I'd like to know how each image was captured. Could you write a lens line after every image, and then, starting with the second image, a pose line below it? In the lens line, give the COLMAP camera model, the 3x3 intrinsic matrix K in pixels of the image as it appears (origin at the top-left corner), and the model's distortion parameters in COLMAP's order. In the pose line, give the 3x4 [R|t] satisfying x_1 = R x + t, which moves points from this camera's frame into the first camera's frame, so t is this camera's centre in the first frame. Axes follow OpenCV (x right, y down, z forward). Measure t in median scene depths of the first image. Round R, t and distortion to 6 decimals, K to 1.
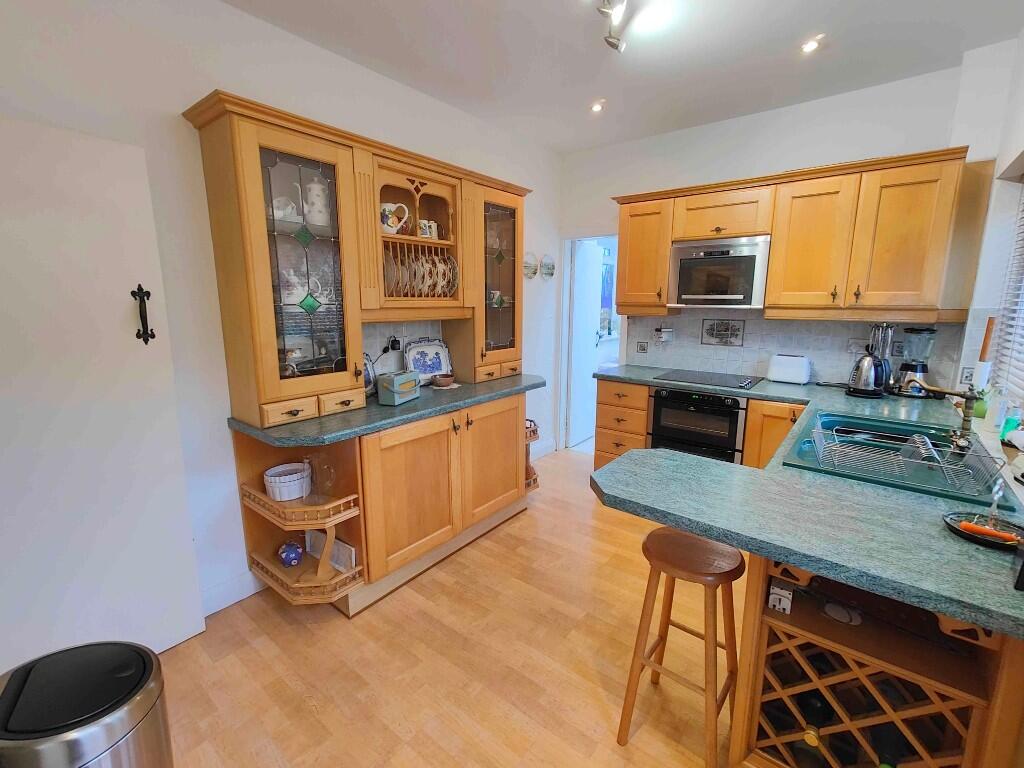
lens RADIAL K [[443.4, 0, 511.8], [0, 443.4, 380.9], [0, 0, 1]] dist [-0.011385, 0.000042]
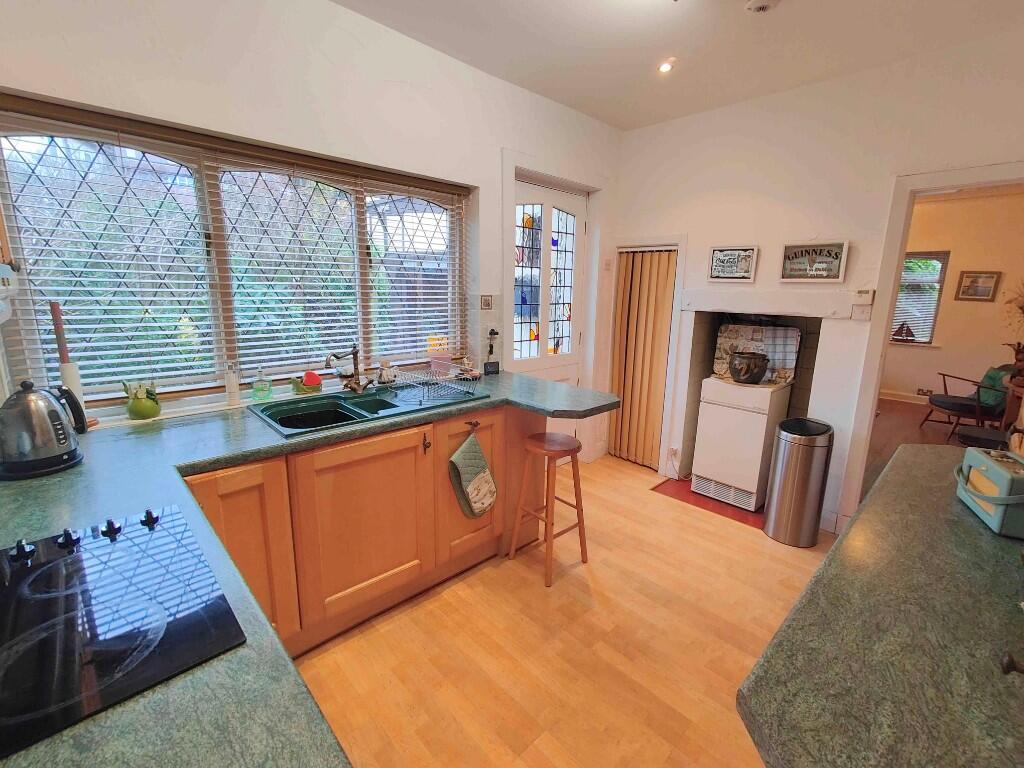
lens RADIAL K [[449.7, 0, 512.1], [0, 449.7, 377.0], [0, 0, 1]] dist [0.003046, -0.000171]
pose [[-0.991157, -0.045026, 0.124821, 0.196997], [0.003128, 0.932480, 0.361208, -0.251798], [-0.132657, 0.358404, -0.924093, 1.370481]]
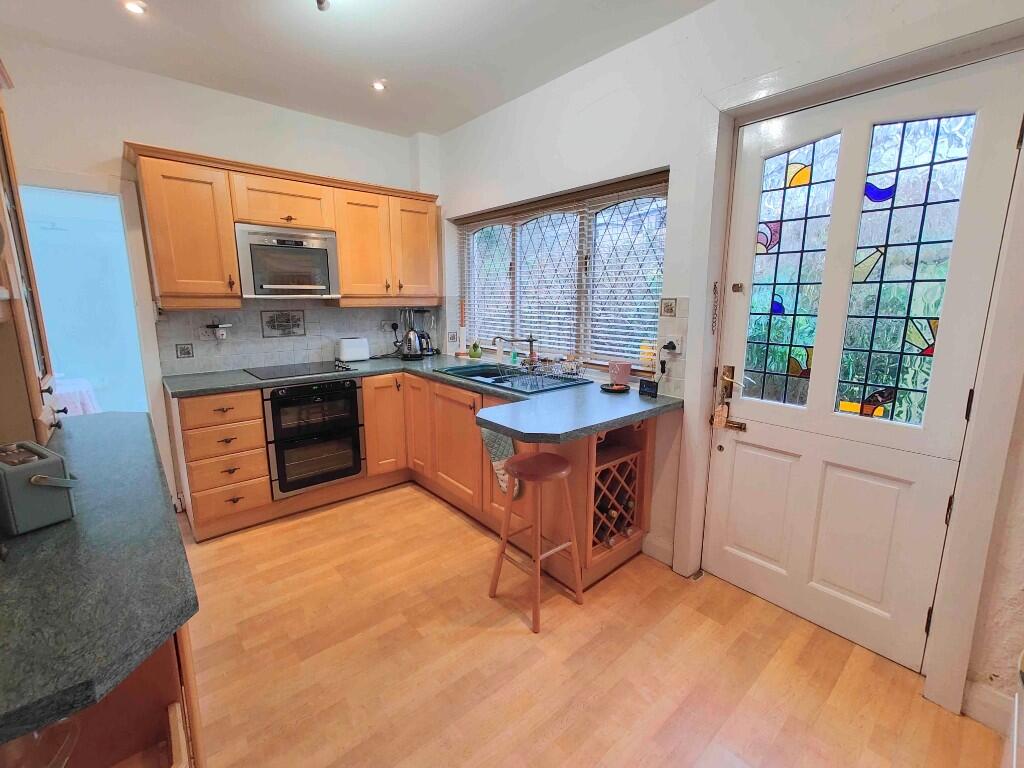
lens RADIAL K [[449.7, 0, 512.1], [0, 449.7, 377.0], [0, 0, 1]] dist [0.003046, -0.000171]
pose [[0.184565, -0.180511, 0.966101, -0.534540], [0.171725, 0.973790, 0.149142, -0.070776], [-0.967702, 0.138377, 0.210726, 0.401141]]
